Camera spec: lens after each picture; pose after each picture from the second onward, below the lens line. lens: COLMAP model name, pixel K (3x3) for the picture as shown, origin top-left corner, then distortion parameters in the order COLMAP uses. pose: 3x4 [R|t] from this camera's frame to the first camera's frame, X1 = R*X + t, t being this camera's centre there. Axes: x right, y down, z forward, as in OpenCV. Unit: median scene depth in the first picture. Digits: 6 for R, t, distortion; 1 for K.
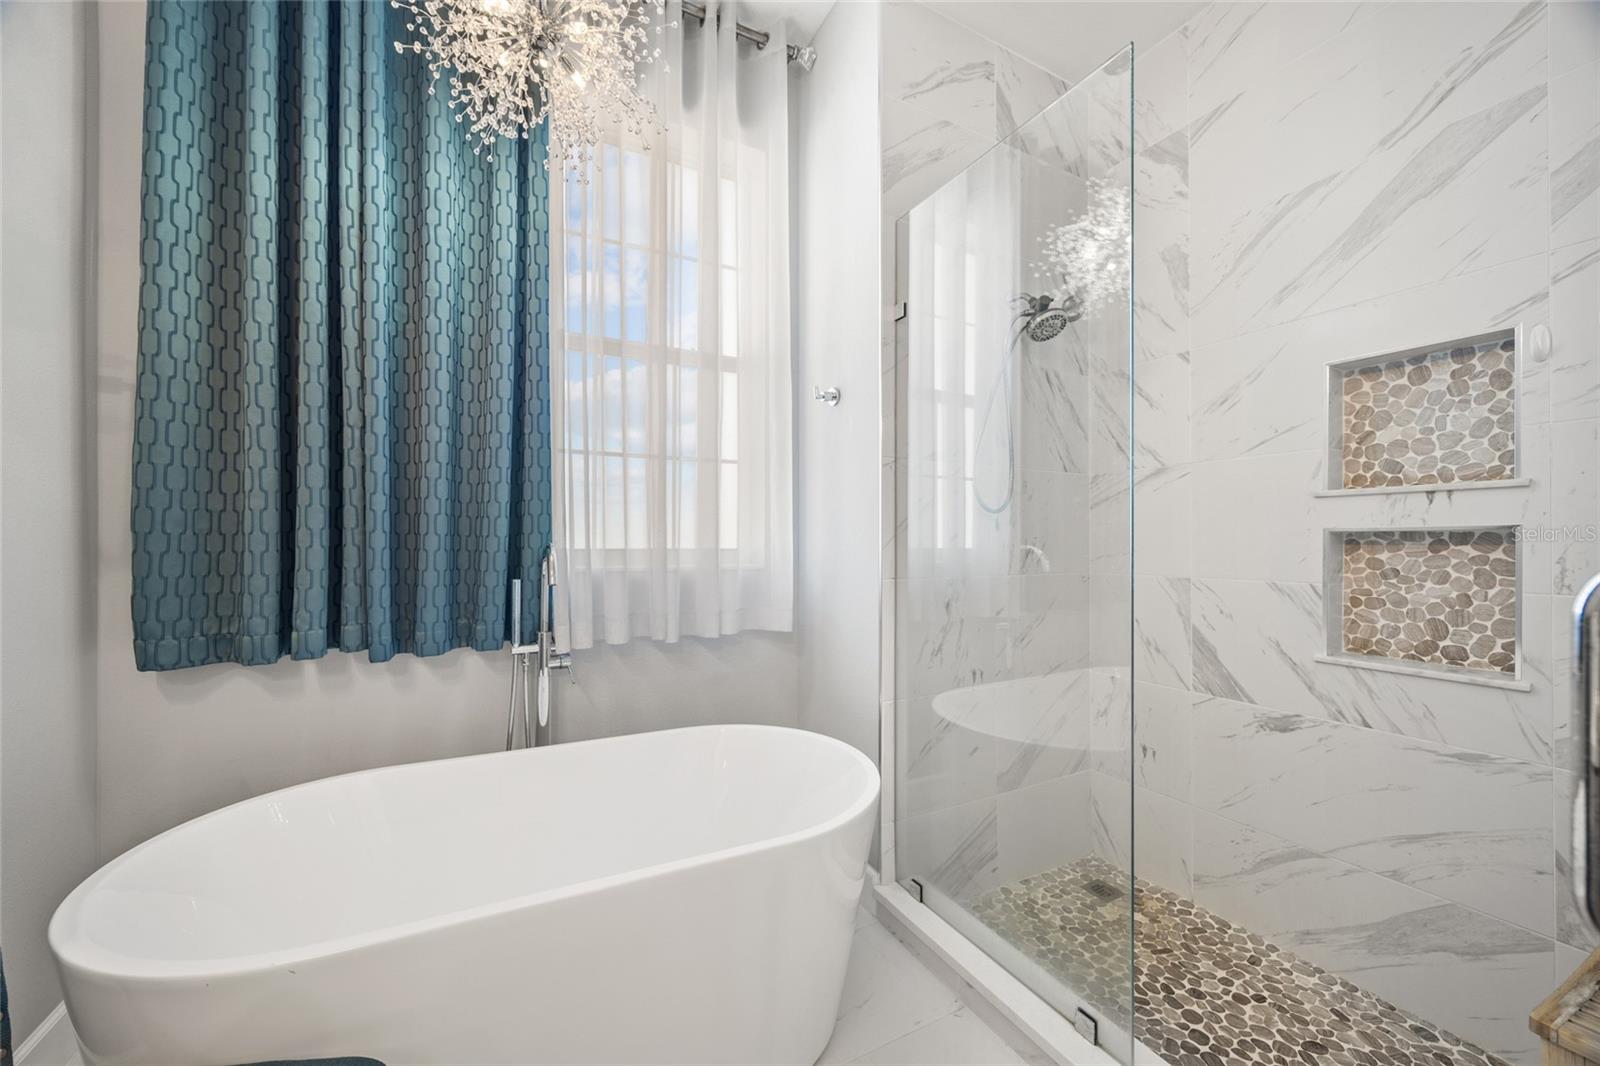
lens RADIAL K [[609.1, 0, 799.2], [0, 609.1, 541.3], [0, 0, 1]] dist [0.001025, -0.000084]
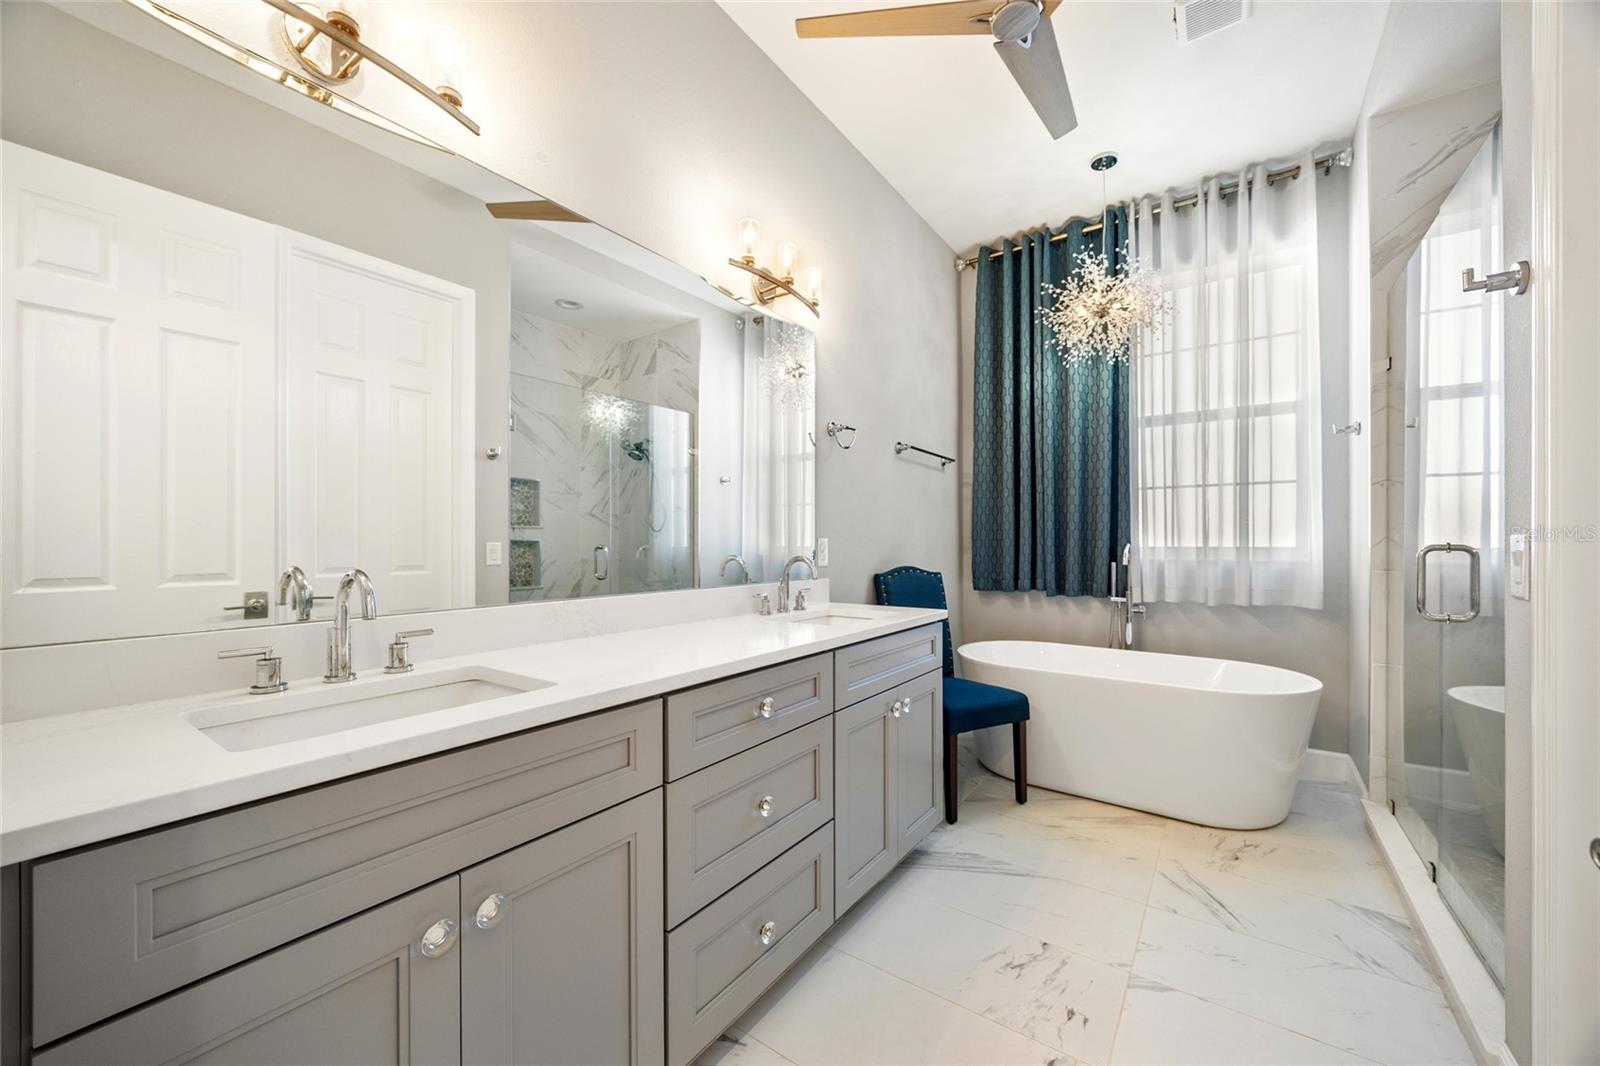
lens RADIAL K [[609.1, 0, 799.2], [0, 609.1, 541.3], [0, 0, 1]] dist [0.001025, -0.000084]
pose [[0.452312, -0.004842, -0.891847, 0.879810], [0.004536, 0.999985, -0.003128, -0.002098], [0.891848, -0.002631, 0.452327, -0.822076]]
